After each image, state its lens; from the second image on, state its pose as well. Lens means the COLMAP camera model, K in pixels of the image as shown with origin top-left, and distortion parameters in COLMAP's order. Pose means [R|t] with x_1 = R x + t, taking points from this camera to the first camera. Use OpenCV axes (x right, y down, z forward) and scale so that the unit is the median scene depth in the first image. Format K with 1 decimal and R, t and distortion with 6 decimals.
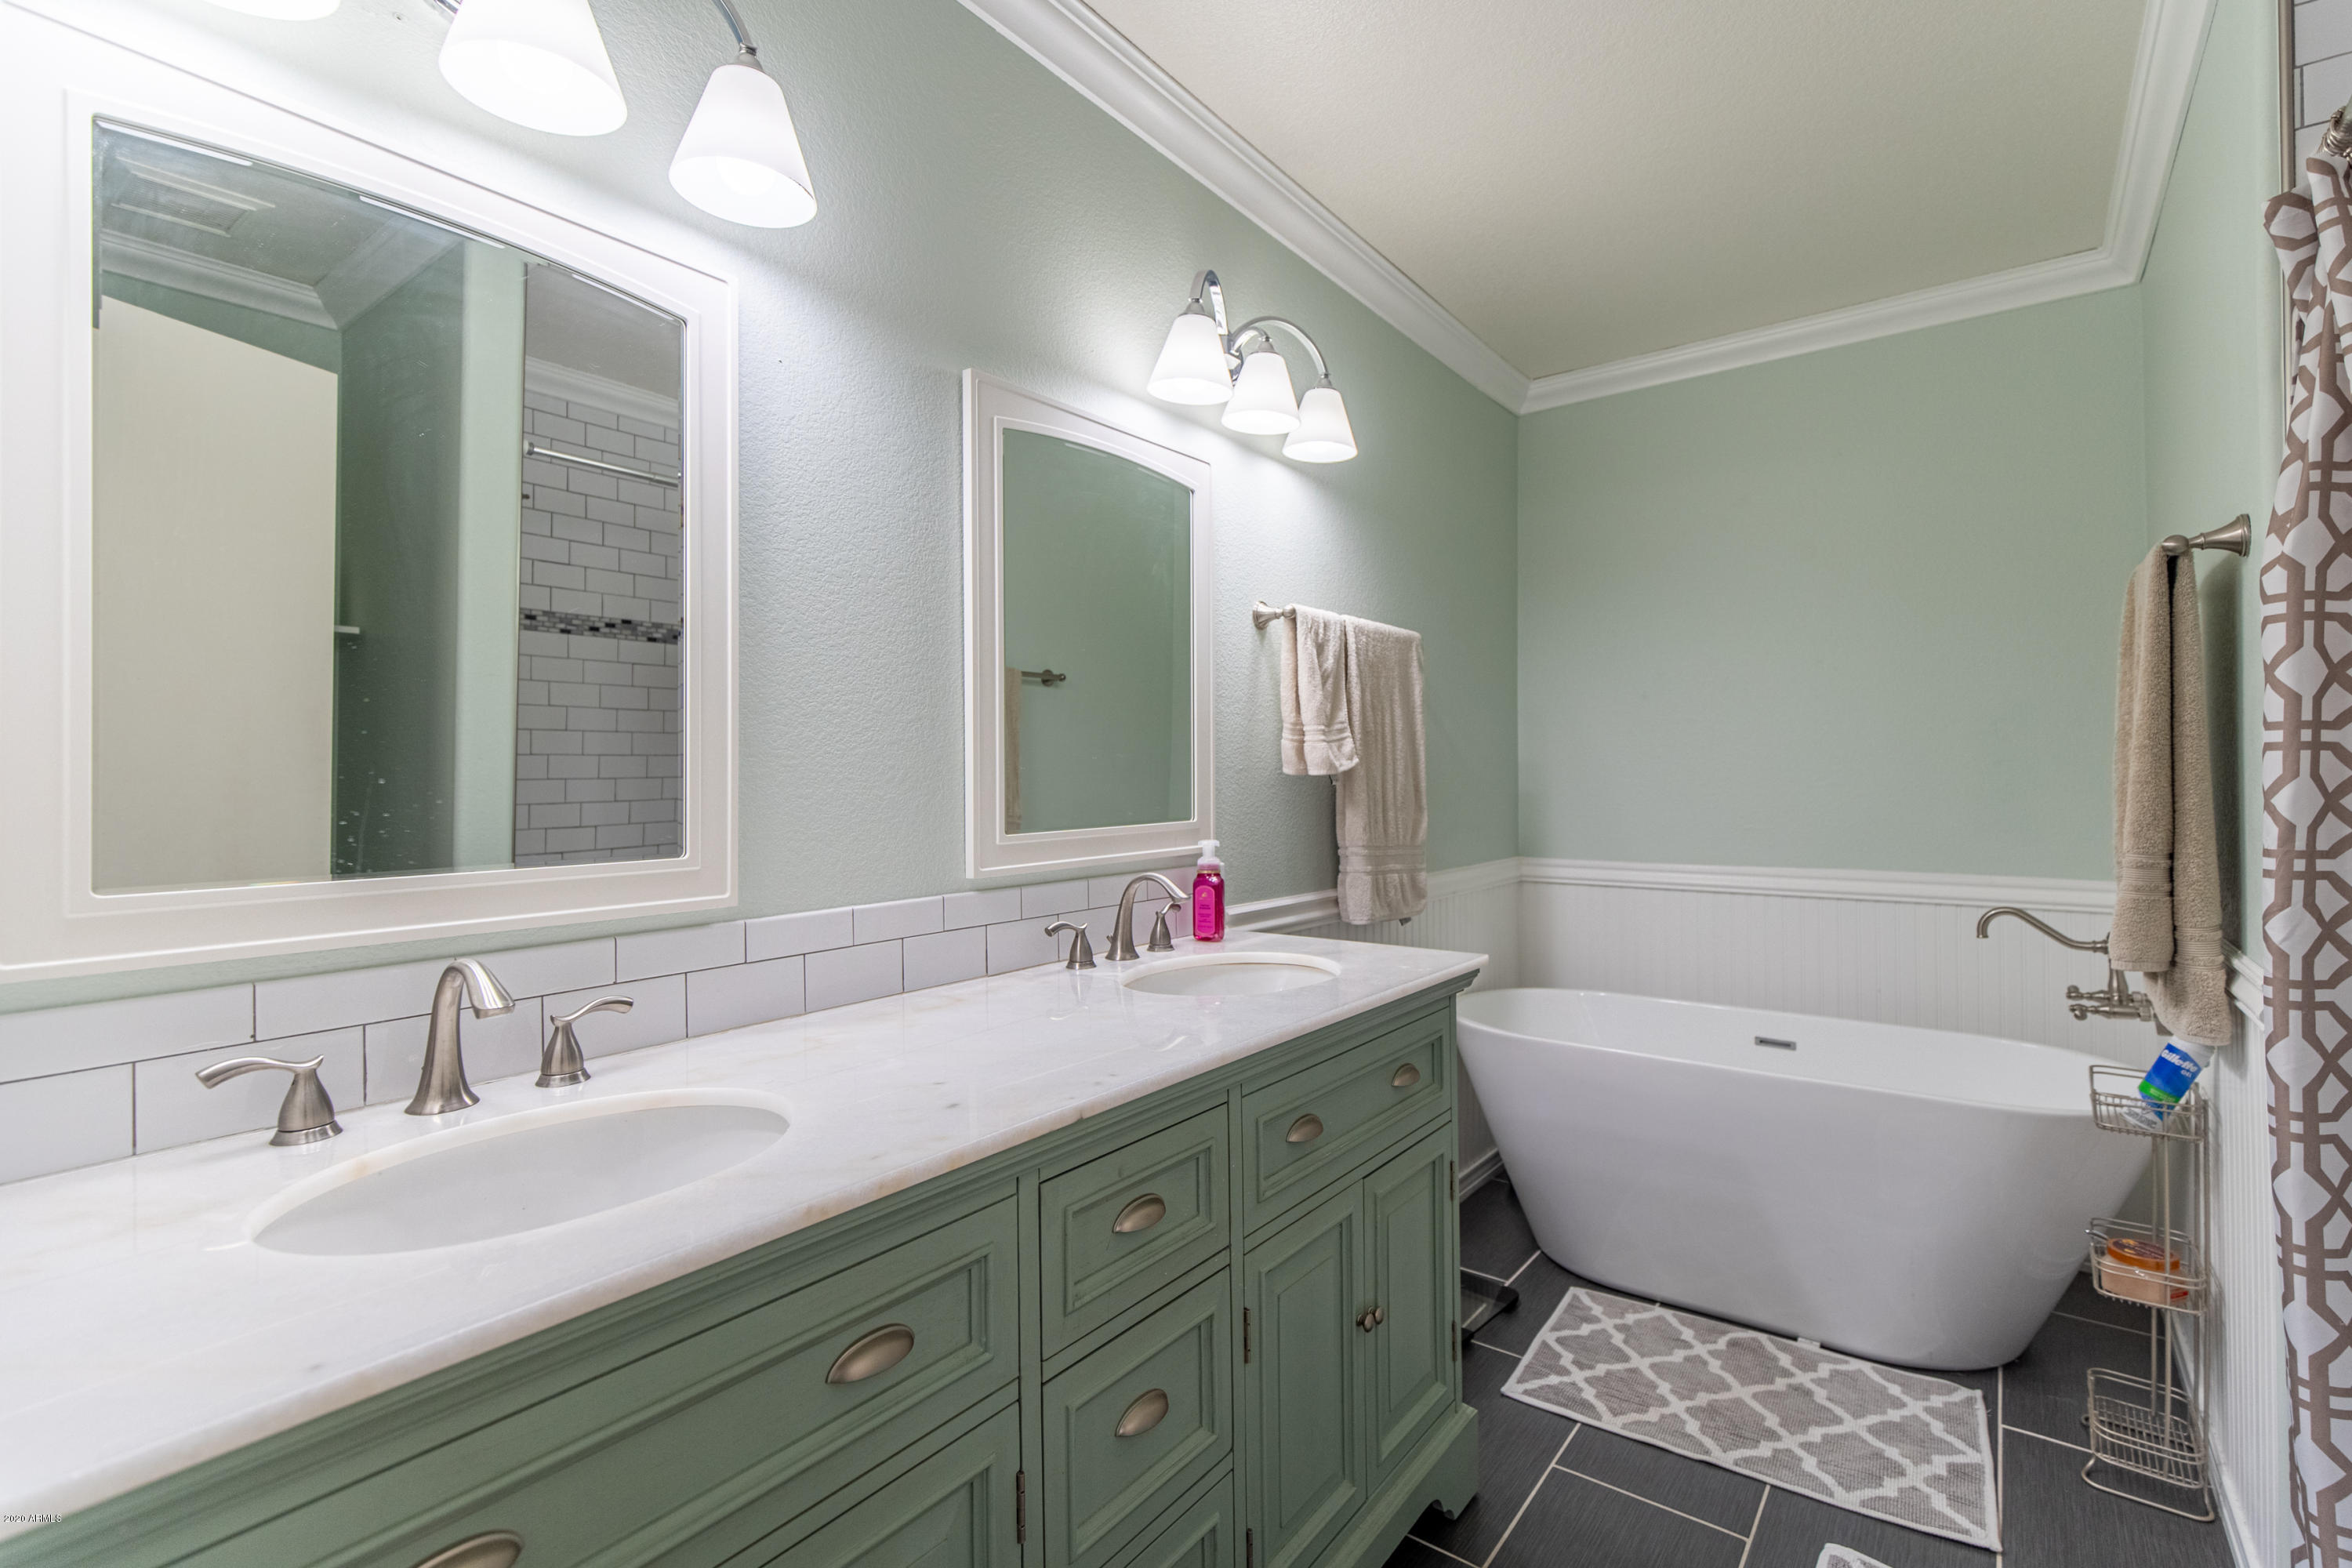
lens RADIAL K [[1048.6, 0, 1191.9], [0, 1048.6, 762.7], [0, 0, 1]] dist [0.016180, -0.004993]
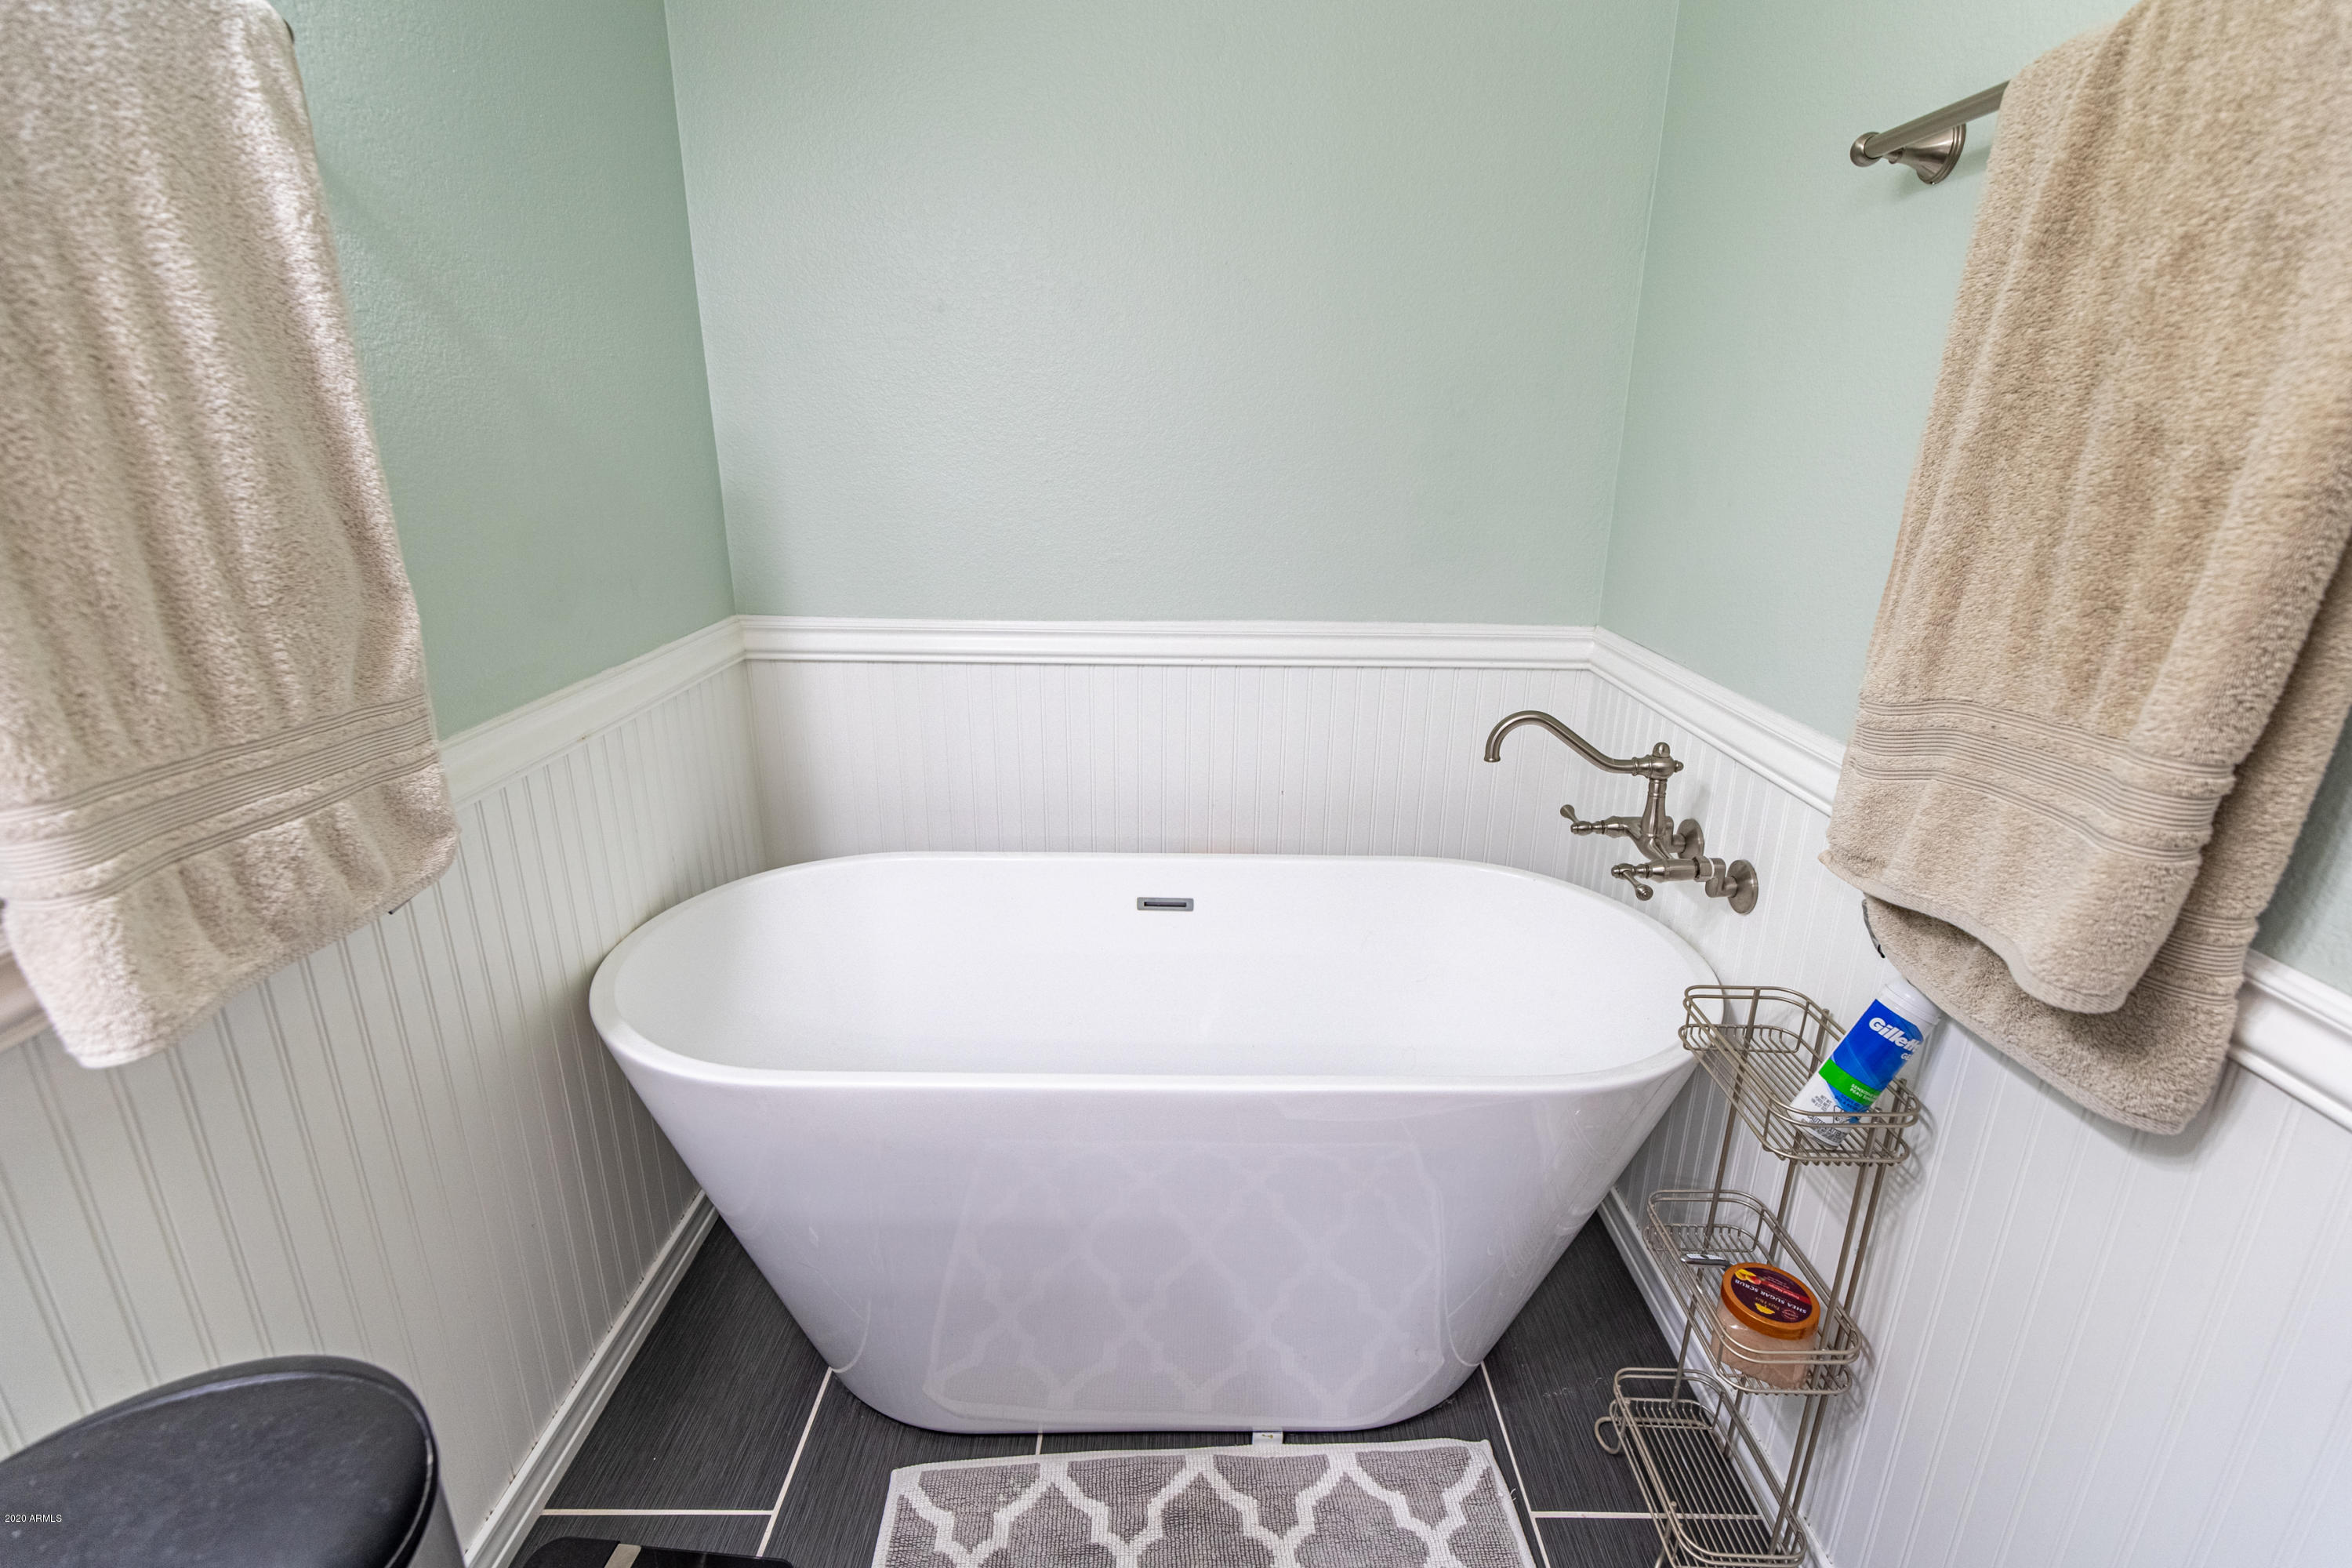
lens RADIAL K [[1048.6, 0, 1196.5], [0, 1048.6, 771.1], [0, 0, 1]] dist [0.016180, -0.004993]
pose [[0.784765, -0.177345, 0.593879, 0.247136], [-0.026445, 0.947736, 0.317959, -0.020751], [-0.619229, -0.265228, 0.739060, 0.659965]]
